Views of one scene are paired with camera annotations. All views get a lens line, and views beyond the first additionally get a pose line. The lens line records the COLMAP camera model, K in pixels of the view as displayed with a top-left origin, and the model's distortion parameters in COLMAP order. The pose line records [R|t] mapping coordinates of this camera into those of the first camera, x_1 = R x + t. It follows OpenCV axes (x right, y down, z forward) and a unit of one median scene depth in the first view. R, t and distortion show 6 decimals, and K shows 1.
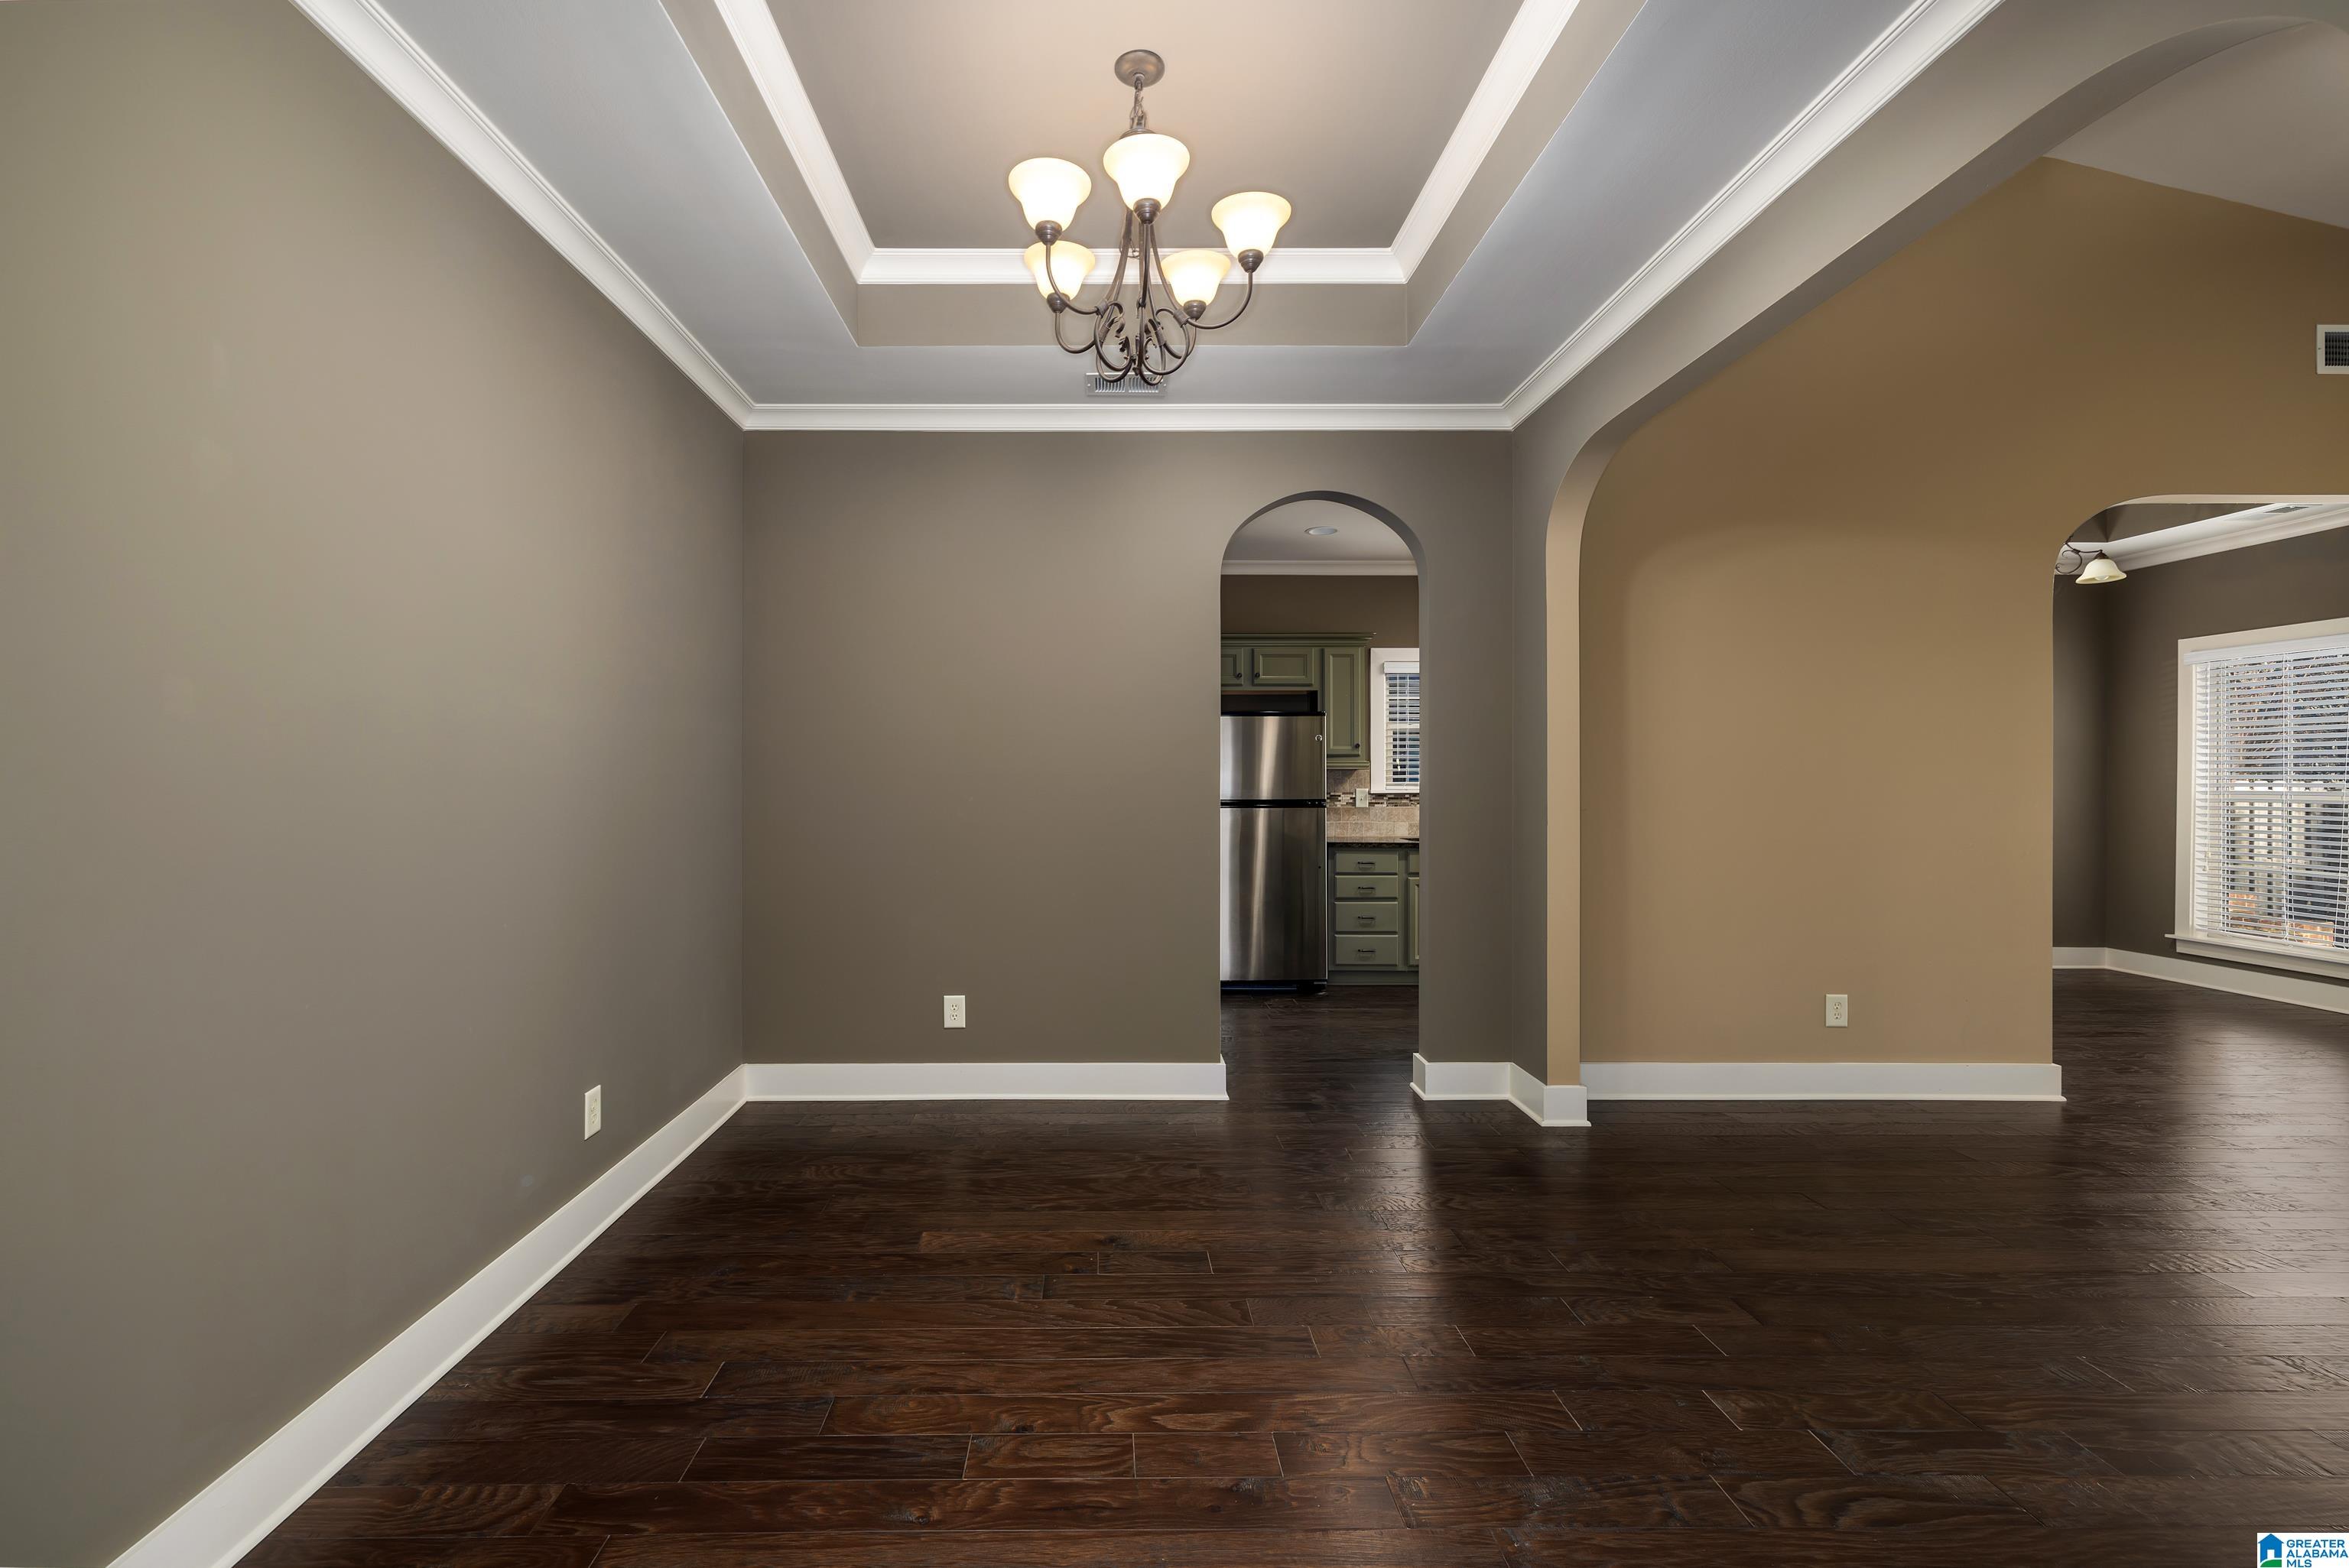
lens RADIAL K [[998.7, 0, 1157.6], [0, 998.7, 782.2], [0, 0, 1]] dist [0.000477, -0.003340]
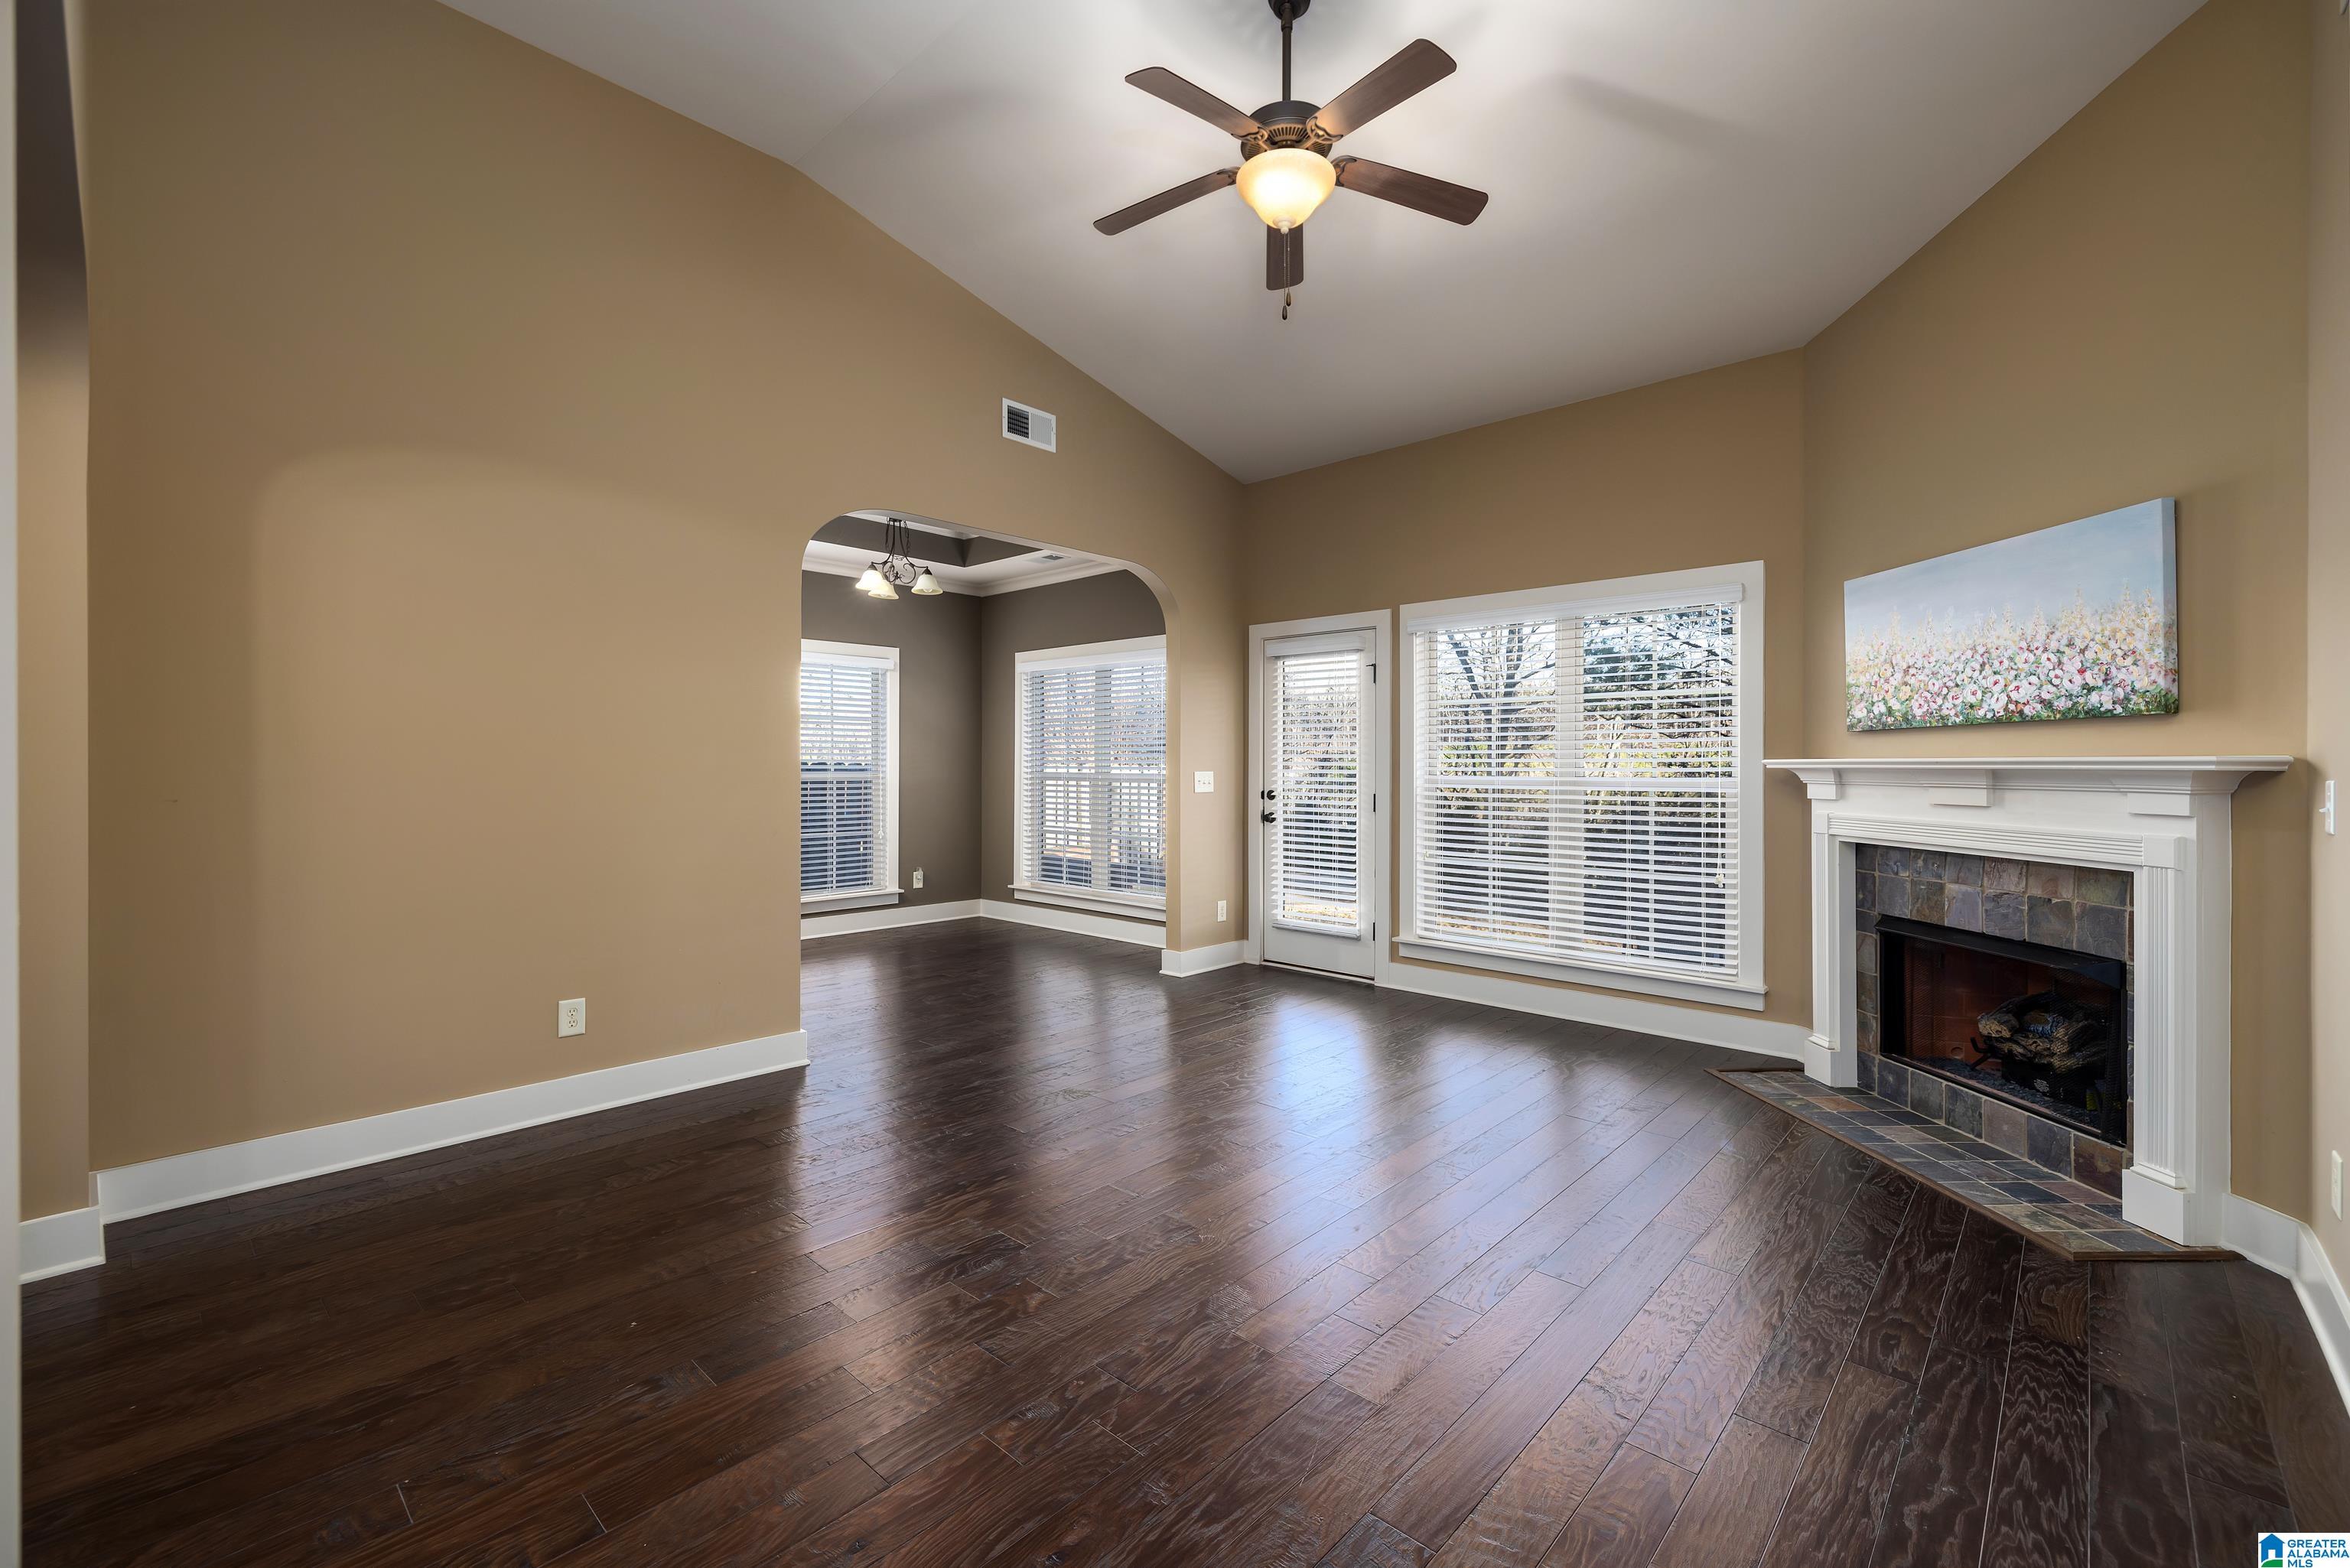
lens RADIAL K [[999.2, 0, 1147.8], [0, 999.2, 771.2], [0, 0, 1]] dist [0.000477, -0.003340]
pose [[0.684640, -0.000336, 0.728881, 0.407260], [-0.005038, 0.999974, 0.005193, -0.000569], [-0.728864, -0.007228, 0.684621, 0.011442]]
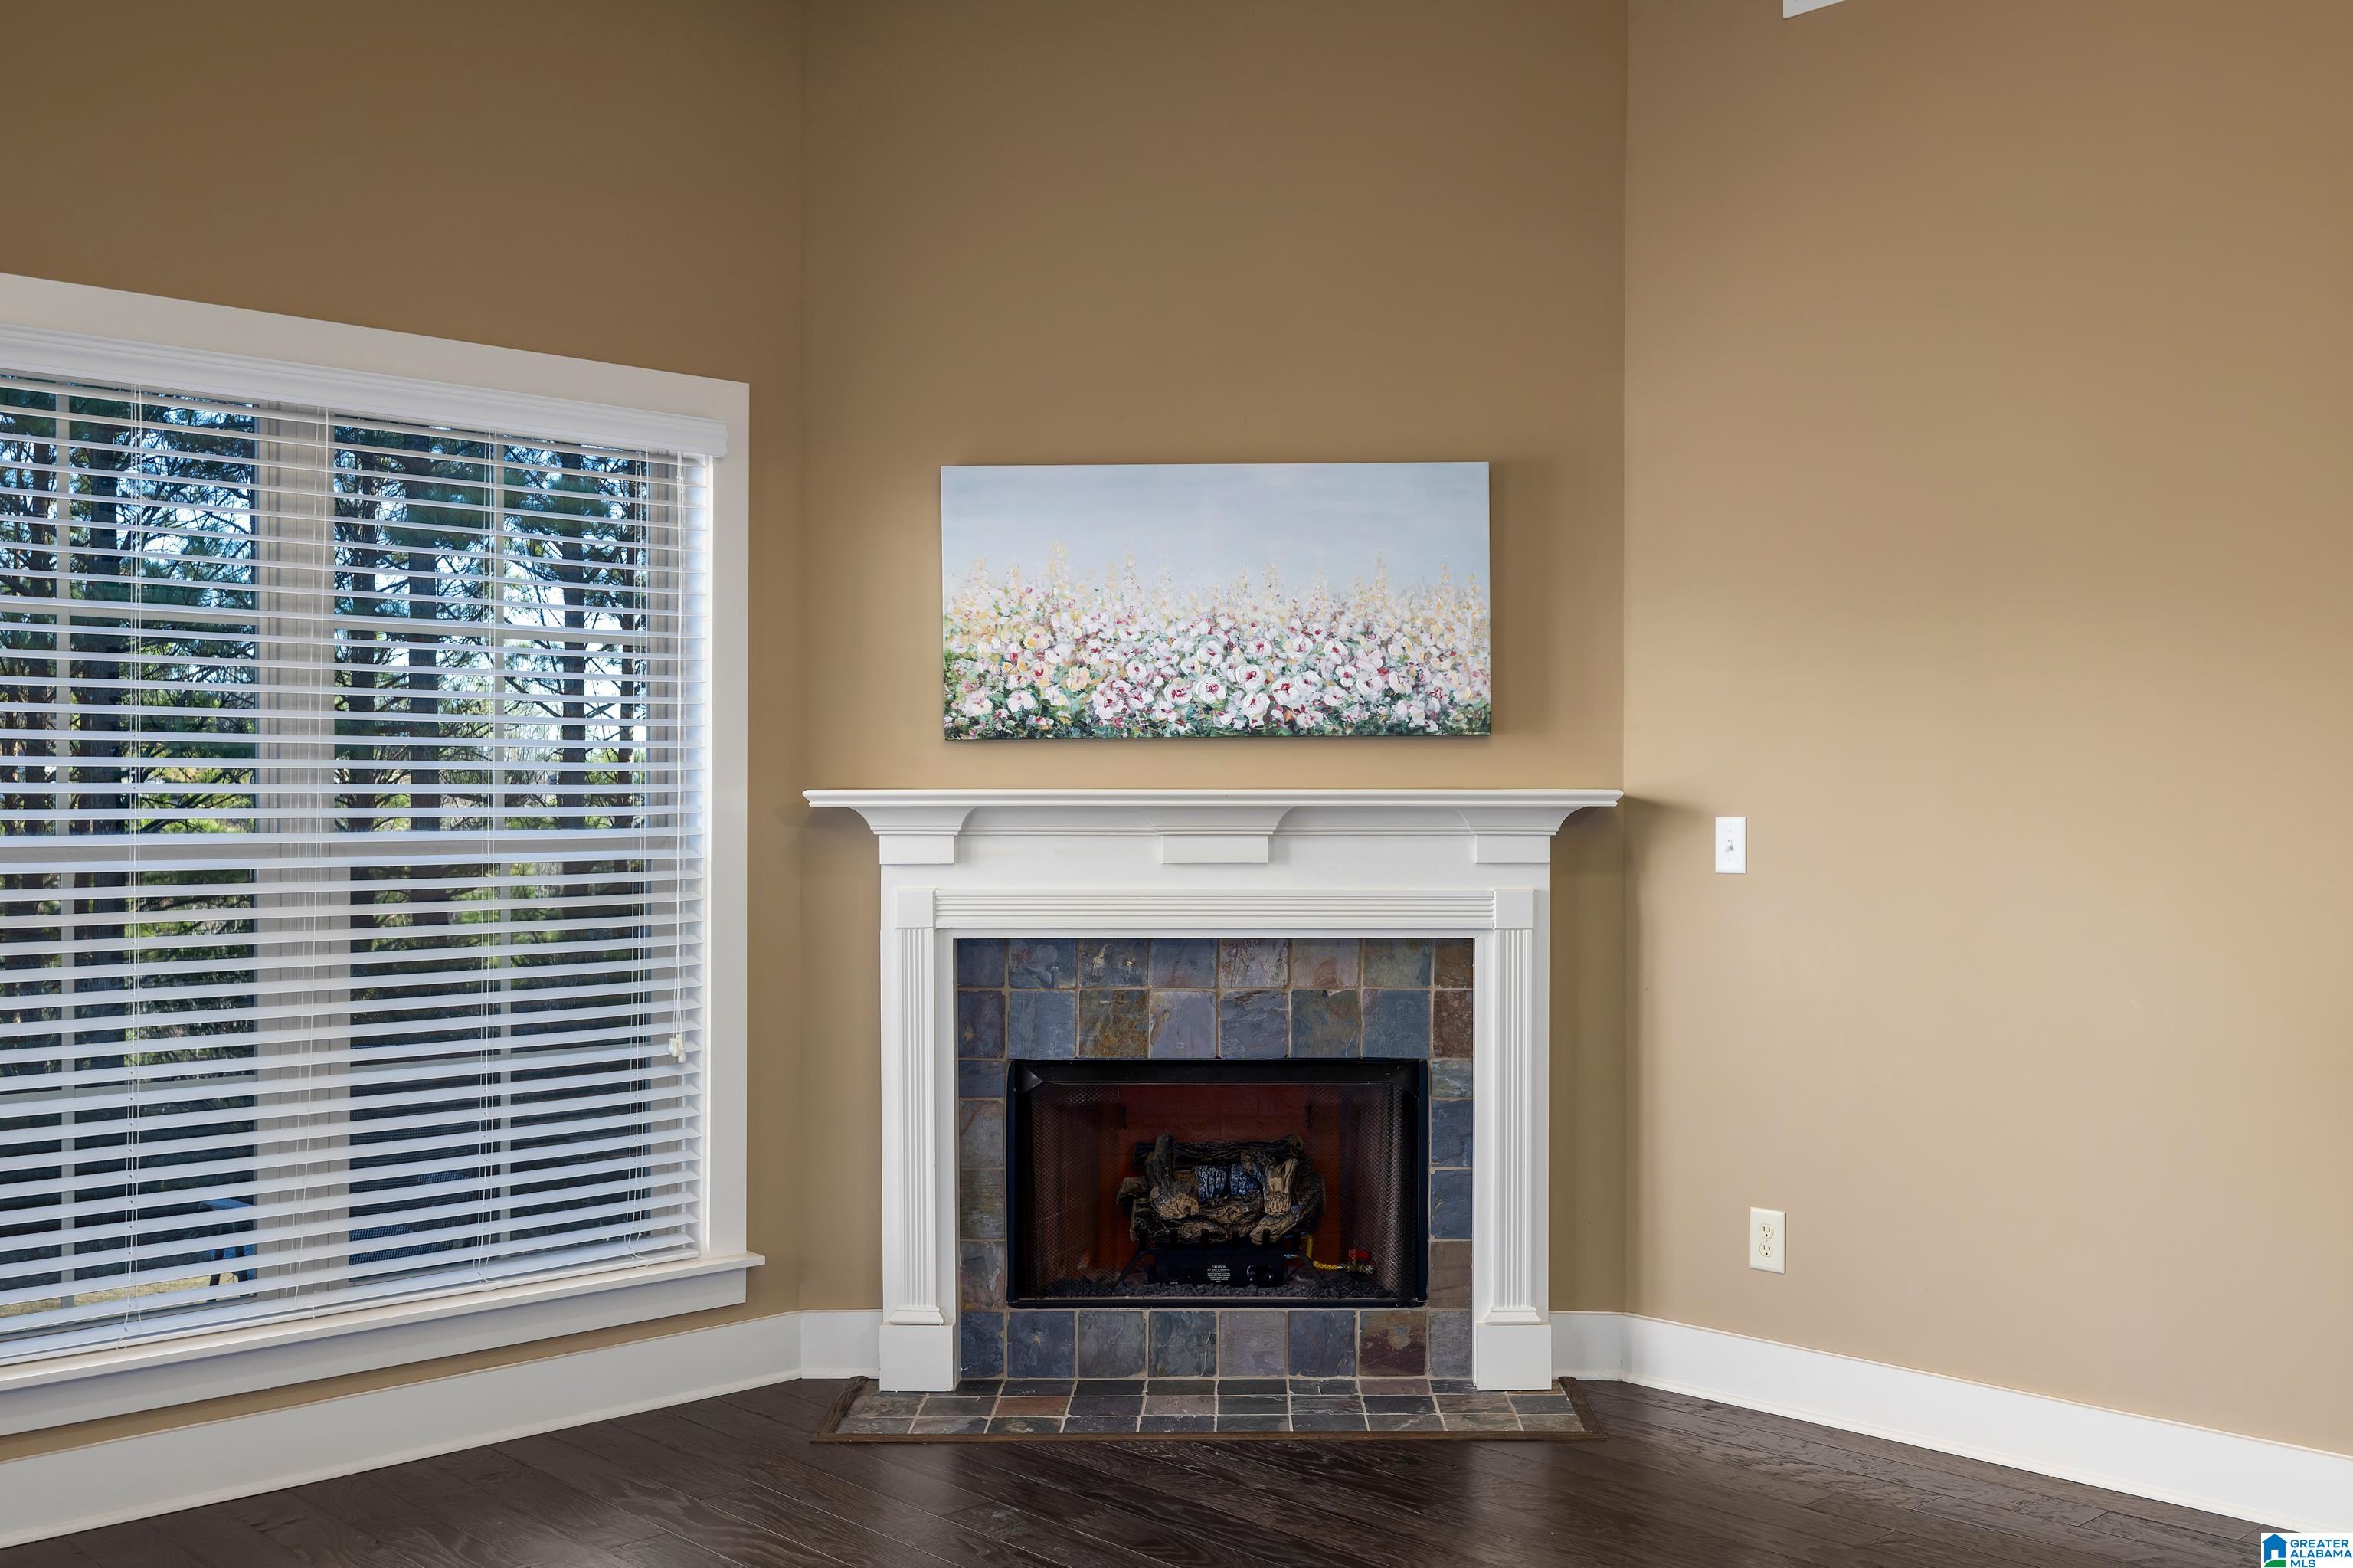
lens RADIAL K [[2235.4, 0, 1180.3], [0, 2235.4, 798.2], [0, 0, 1]] dist [0.000020, 0.000000]
pose [[-0.715272, 0.005328, 0.698826, 0.674445], [0.002209, 0.999983, -0.005363, 0.000614], [-0.698843, -0.002292, -0.715272, 1.027561]]
